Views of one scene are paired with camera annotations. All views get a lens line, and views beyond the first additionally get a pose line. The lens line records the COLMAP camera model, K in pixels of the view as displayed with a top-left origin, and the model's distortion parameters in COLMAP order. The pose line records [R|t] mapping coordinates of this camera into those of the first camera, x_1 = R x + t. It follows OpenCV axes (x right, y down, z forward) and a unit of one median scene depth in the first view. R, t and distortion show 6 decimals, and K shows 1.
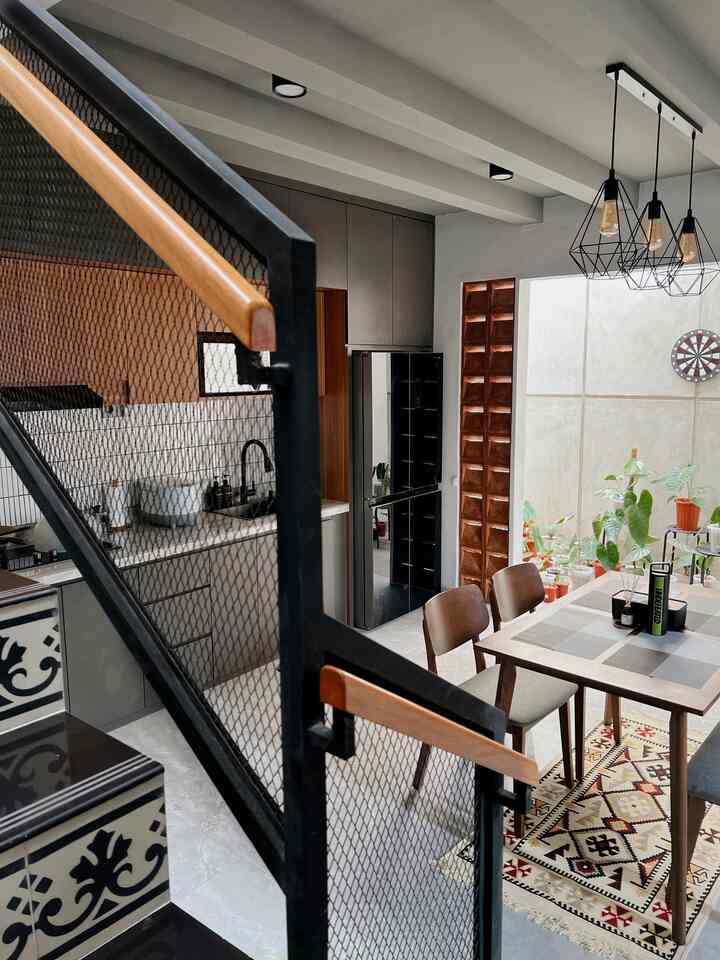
lens RADIAL K [[722.2, 0, 360.0], [0, 722.2, 480.0], [0, 0, 1]] dist [-0.212270, 0.249899]
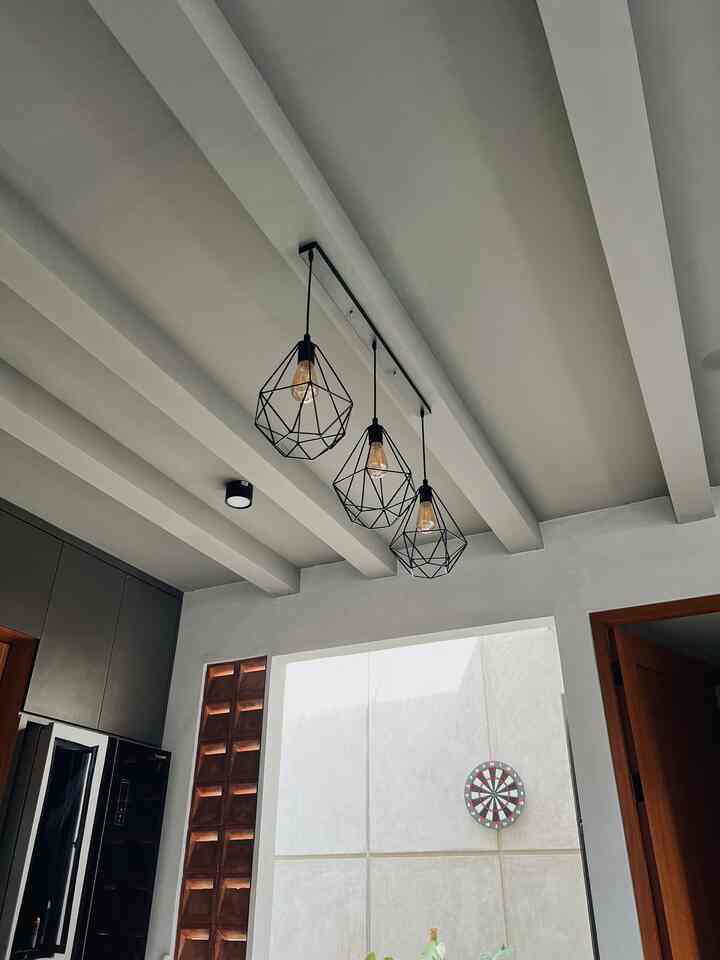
lens RADIAL K [[716.2, 0, 360.0], [0, 716.2, 480.0], [0, 0, 1]] dist [-0.004027, 0.097871]
pose [[0.965558, 0.129790, 0.225505, 0.097659], [0.036131, 0.791417, -0.610208, 0.070680], [-0.257668, 0.597338, 0.759470, 0.172323]]
